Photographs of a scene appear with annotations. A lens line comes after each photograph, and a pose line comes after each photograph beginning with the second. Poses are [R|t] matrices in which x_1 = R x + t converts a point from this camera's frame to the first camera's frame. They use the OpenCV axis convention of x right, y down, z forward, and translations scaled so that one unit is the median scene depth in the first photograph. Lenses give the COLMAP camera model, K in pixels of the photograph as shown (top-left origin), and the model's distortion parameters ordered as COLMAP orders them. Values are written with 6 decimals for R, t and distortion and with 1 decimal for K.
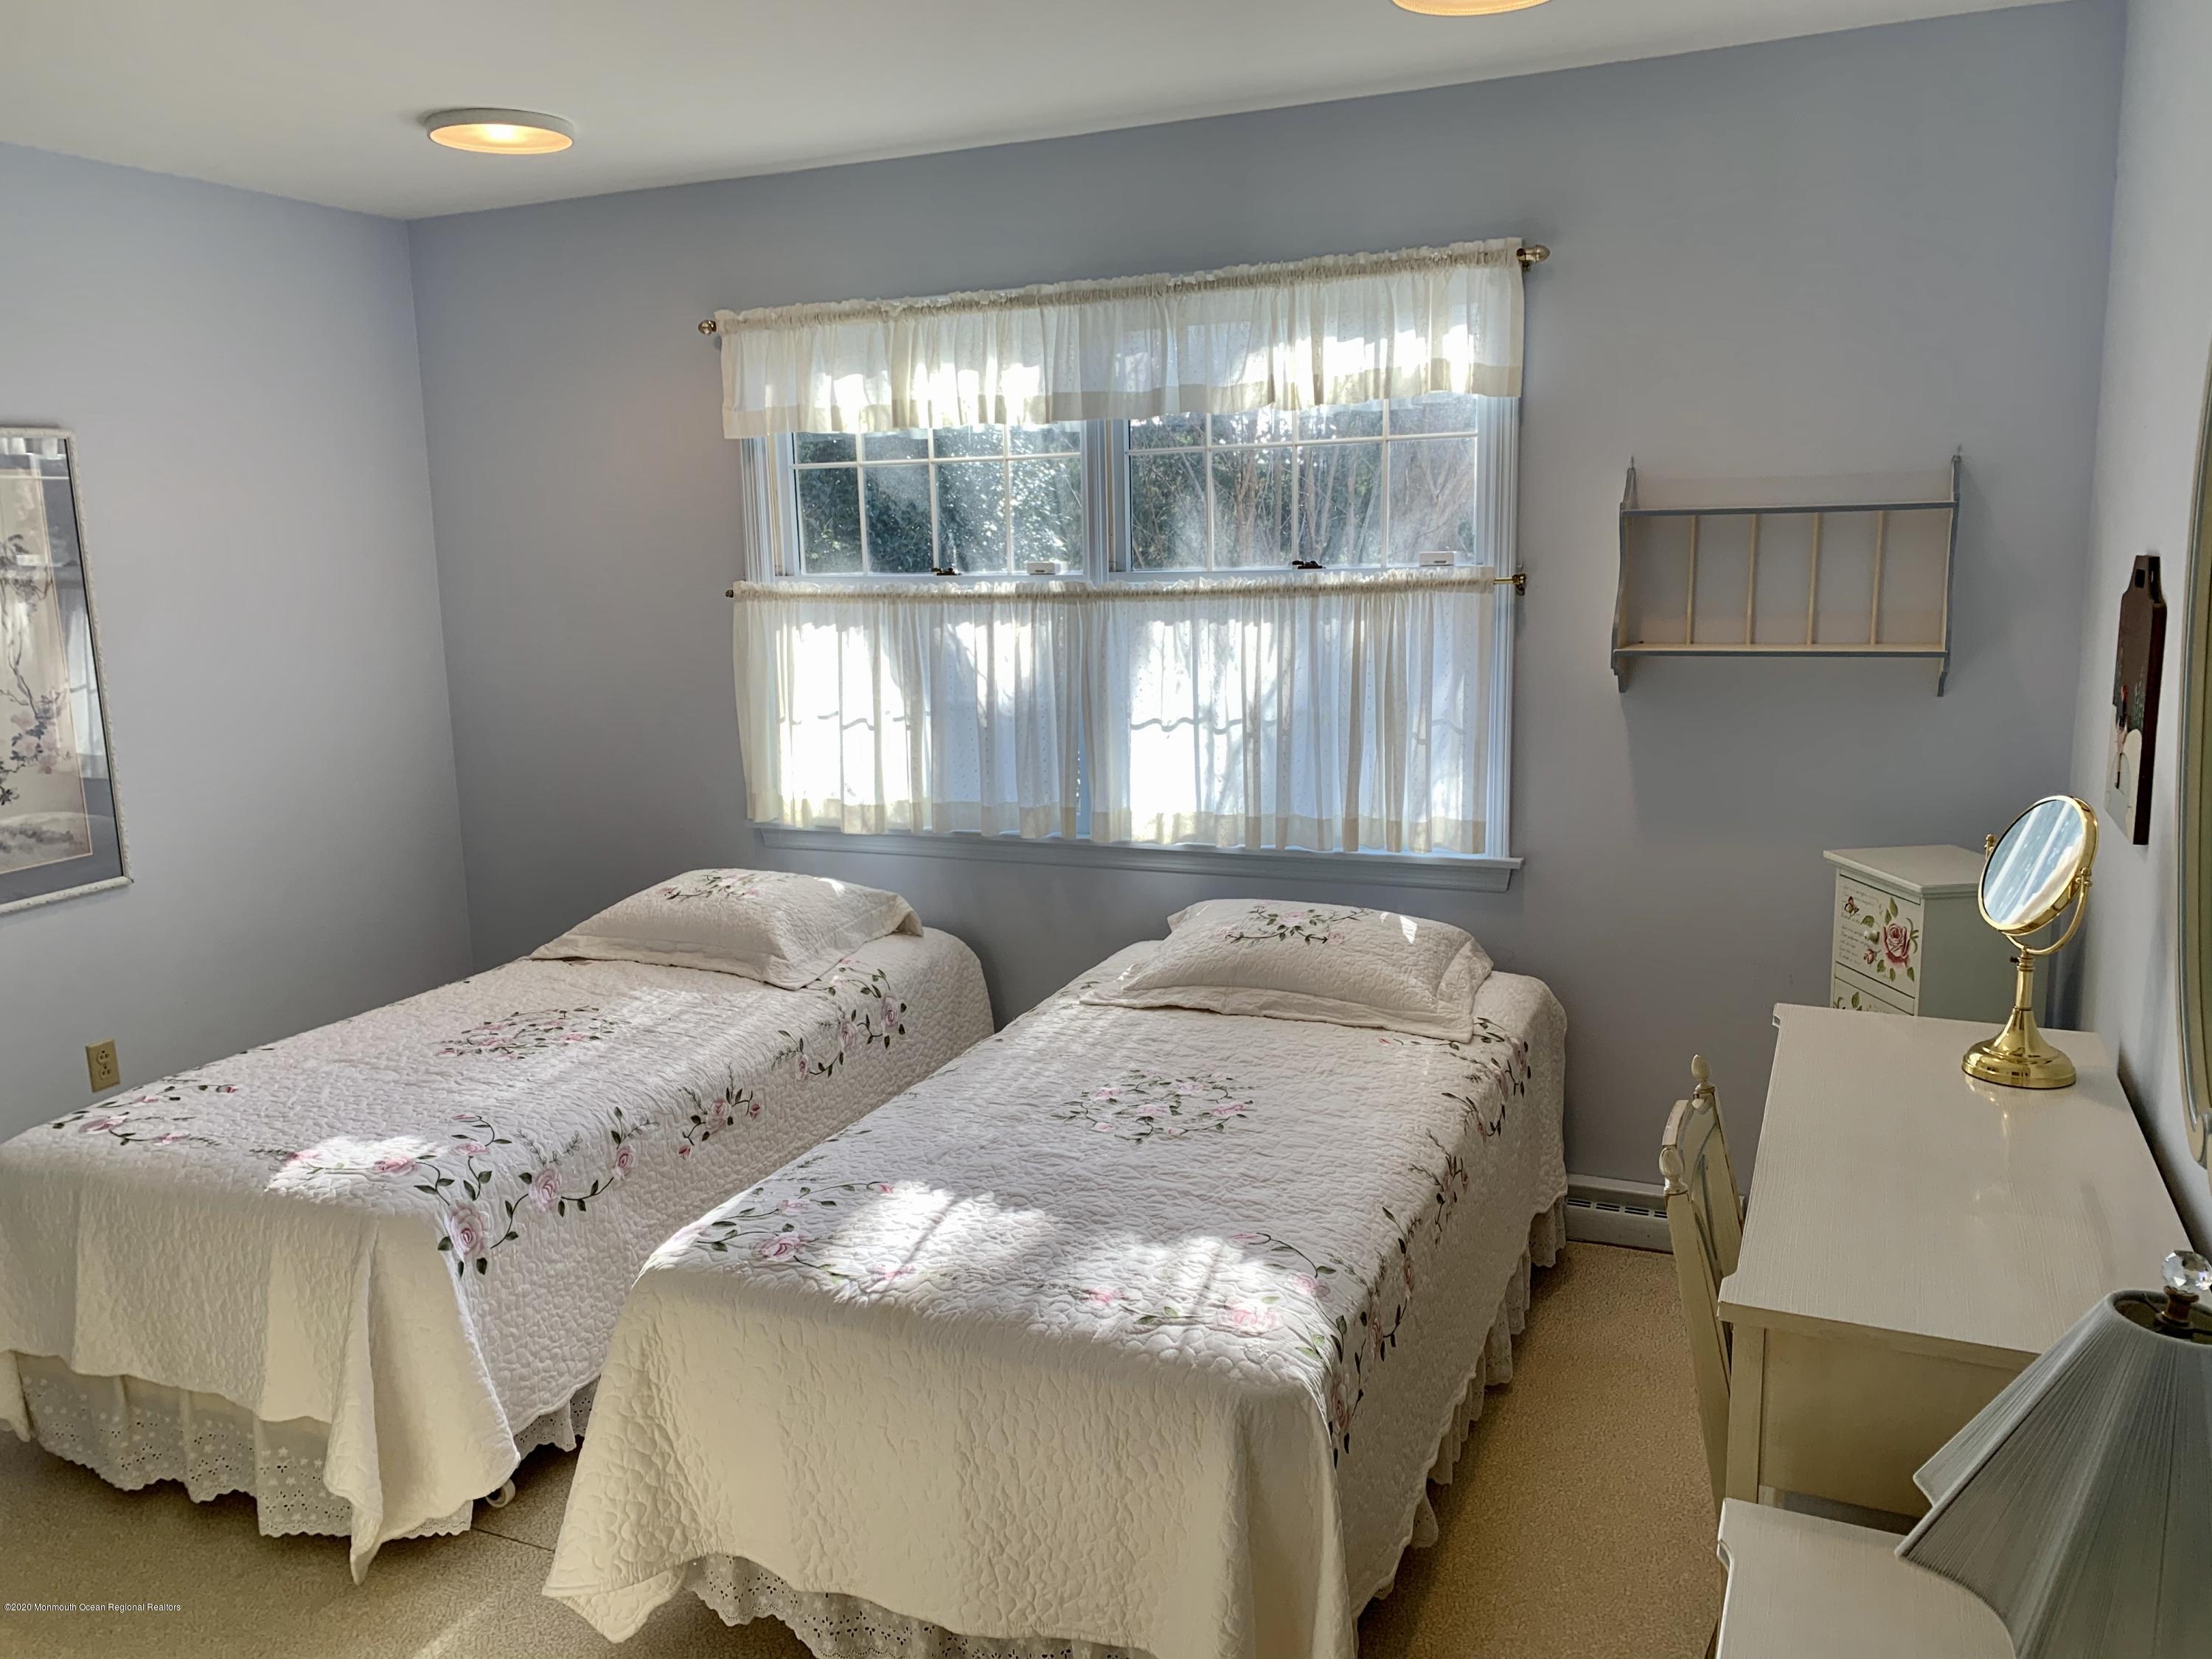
lens RADIAL K [[1730.9, 0, 1094.3], [0, 1730.9, 821.5], [0, 0, 1]] dist [0.017084, -0.018777]
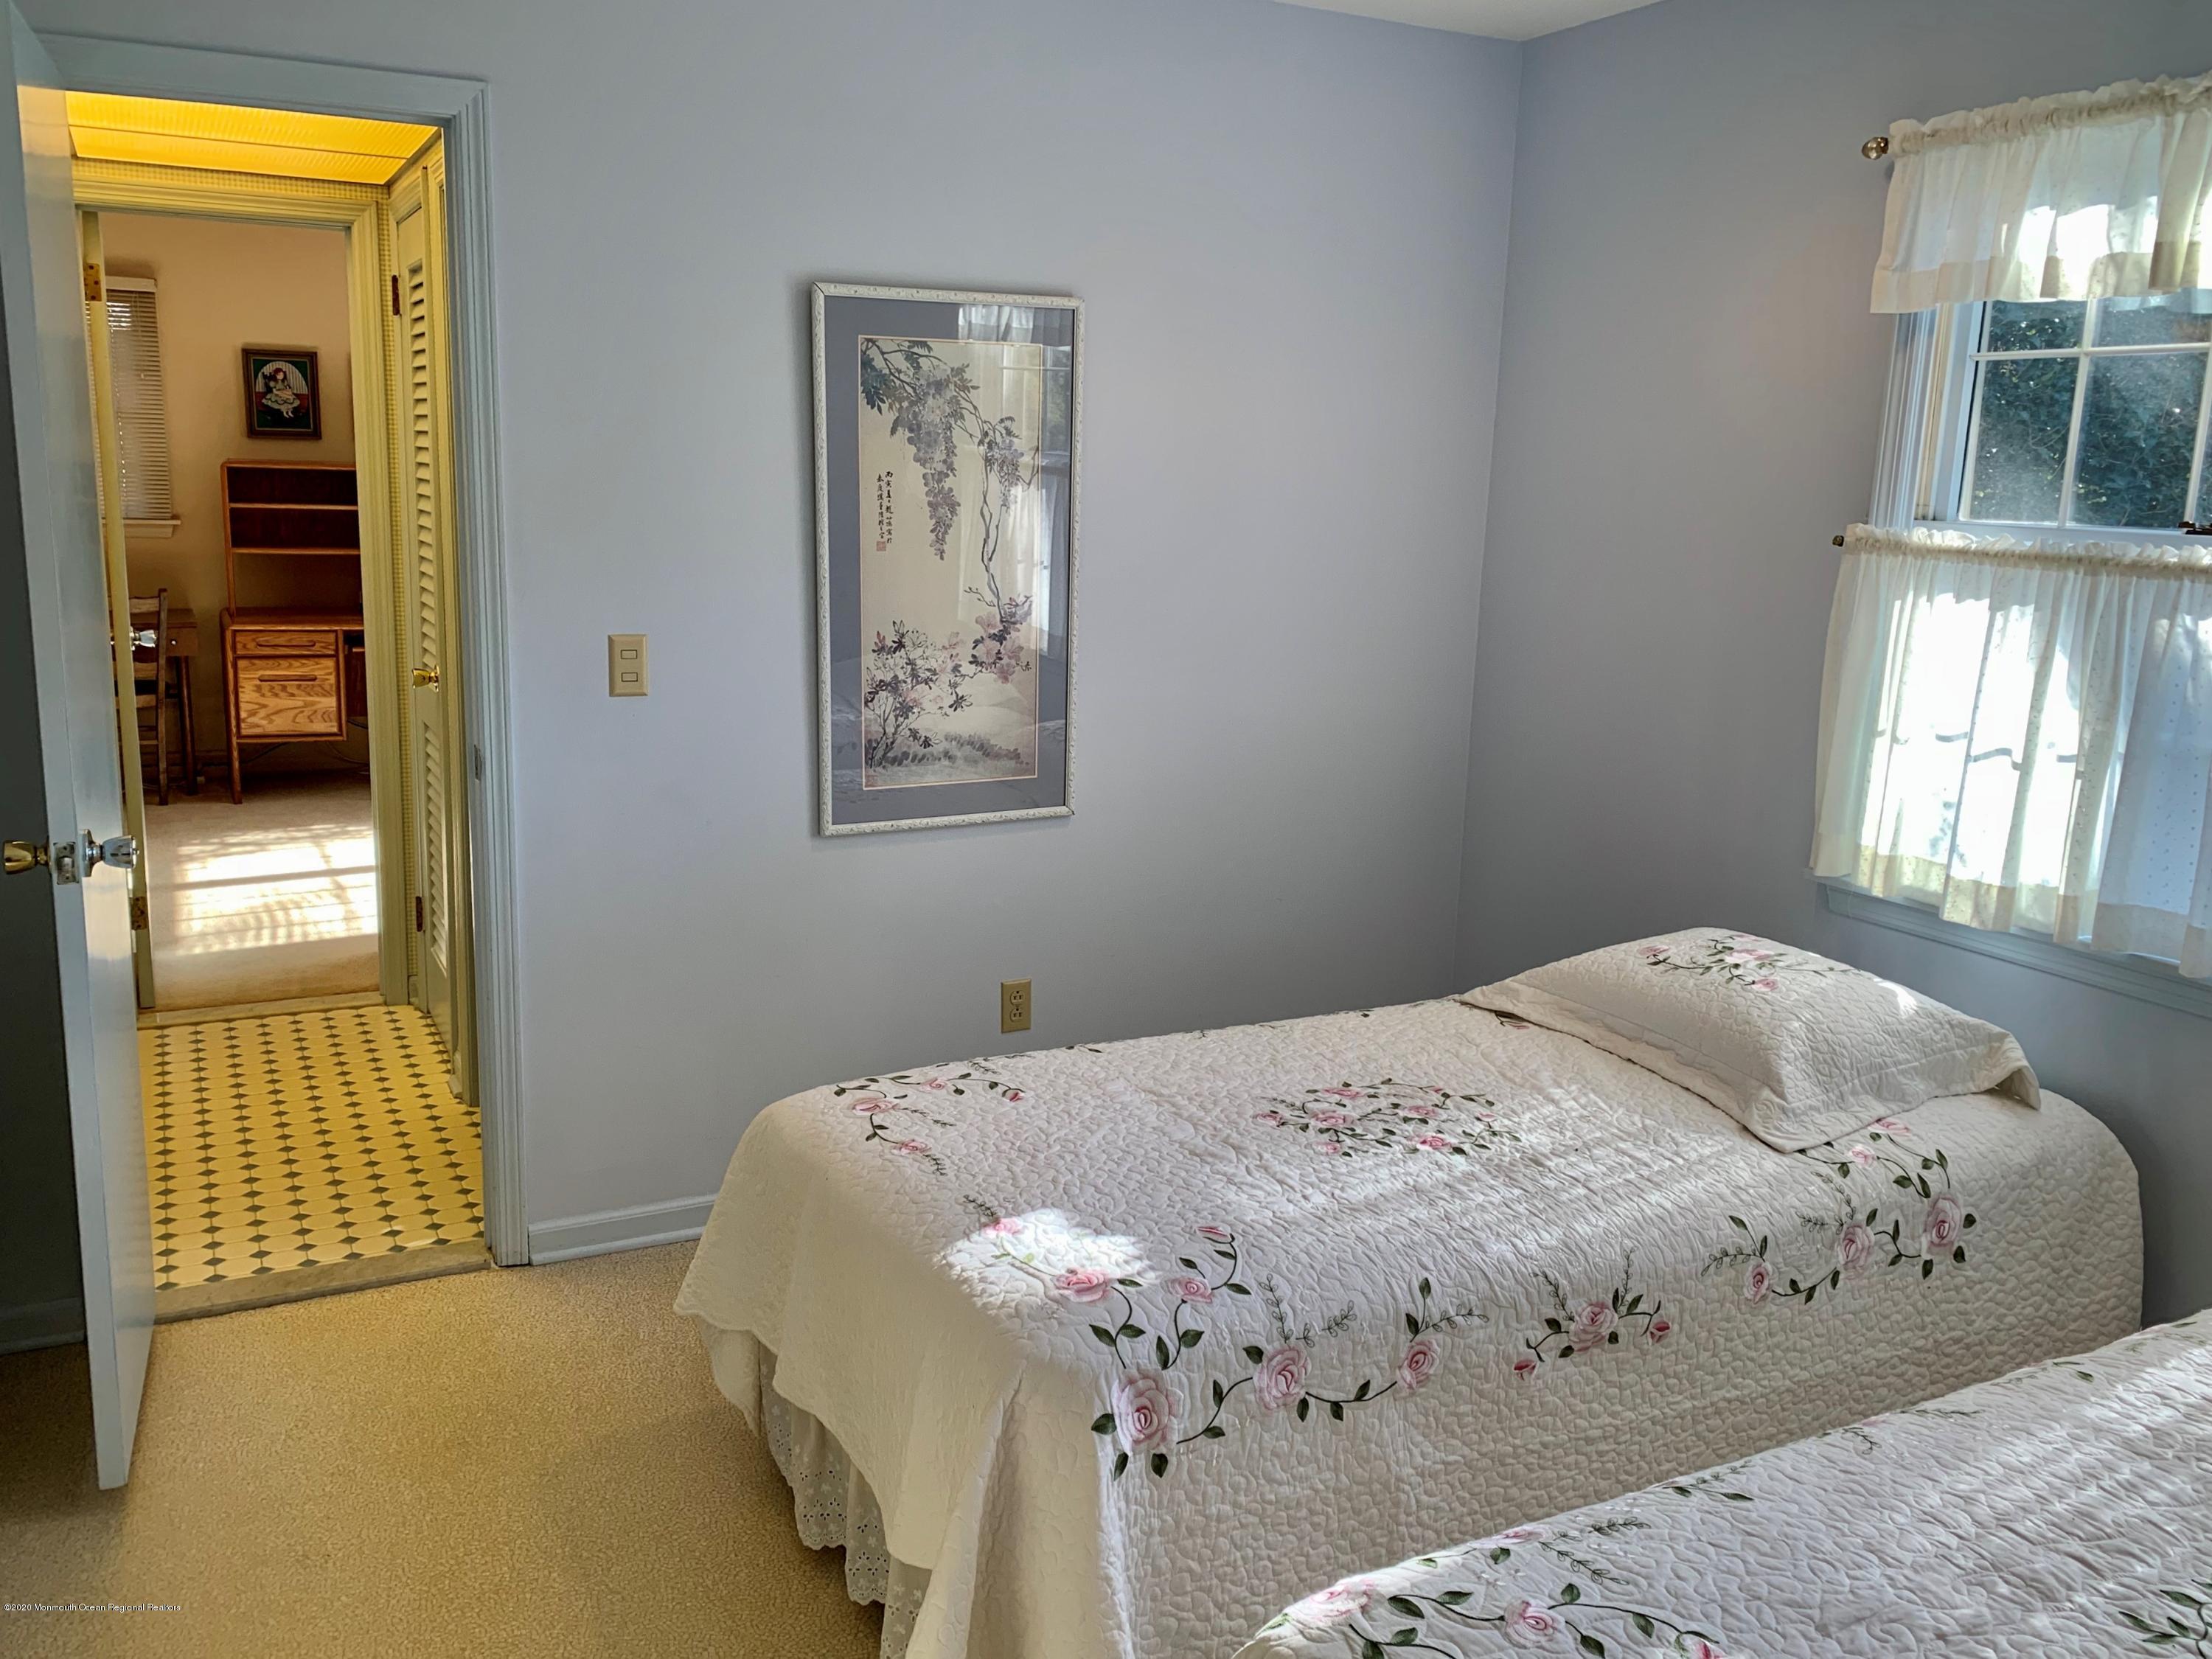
lens RADIAL K [[1730.9, 0, 1129.7], [0, 1730.9, 815.8], [0, 0, 1]] dist [0.017084, -0.018777]
pose [[0.772001, 0.168403, -0.612907, 0.014769], [-0.153878, 0.985097, 0.076846, -0.037901], [0.616714, 0.034988, 0.786410, 0.323286]]
